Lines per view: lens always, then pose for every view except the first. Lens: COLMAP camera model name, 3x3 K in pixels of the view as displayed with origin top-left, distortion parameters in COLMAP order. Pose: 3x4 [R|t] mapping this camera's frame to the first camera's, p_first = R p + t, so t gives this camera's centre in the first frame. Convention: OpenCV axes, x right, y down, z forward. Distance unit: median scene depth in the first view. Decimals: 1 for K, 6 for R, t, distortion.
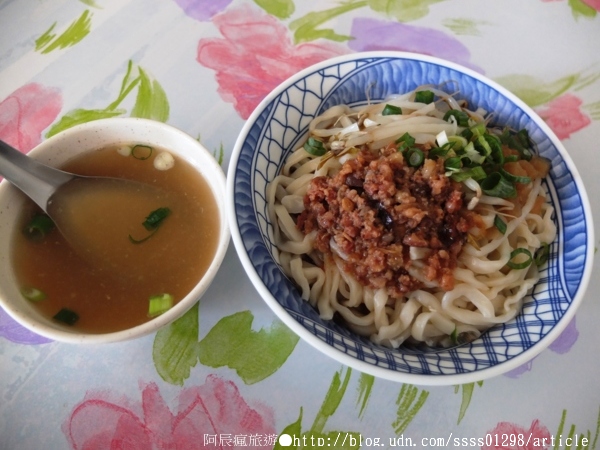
lens RADIAL K [[453.2, 0, 324.6], [0, 453.2, 224.5], [0, 0, 1]] dist [-0.057140, 0.007954]
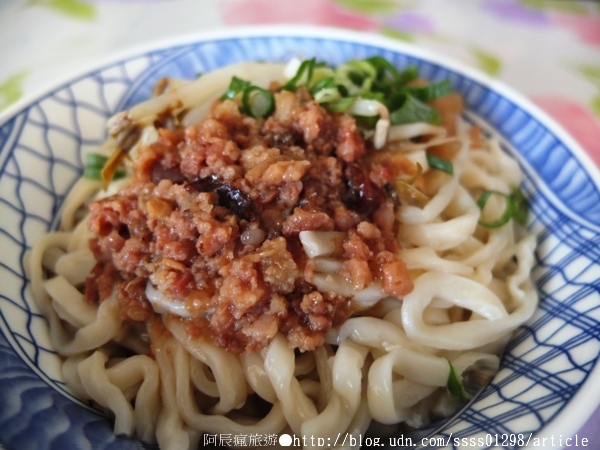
lens RADIAL K [[453.2, 0, 324.6], [0, 453.2, 224.5], [0, 0, 1]] dist [-0.057140, 0.007954]
pose [[0.923565, -0.291214, 0.249443, 0.092485], [0.355986, 0.892932, -0.275584, 0.178575], [-0.142482, 0.343318, 0.928349, 0.522231]]
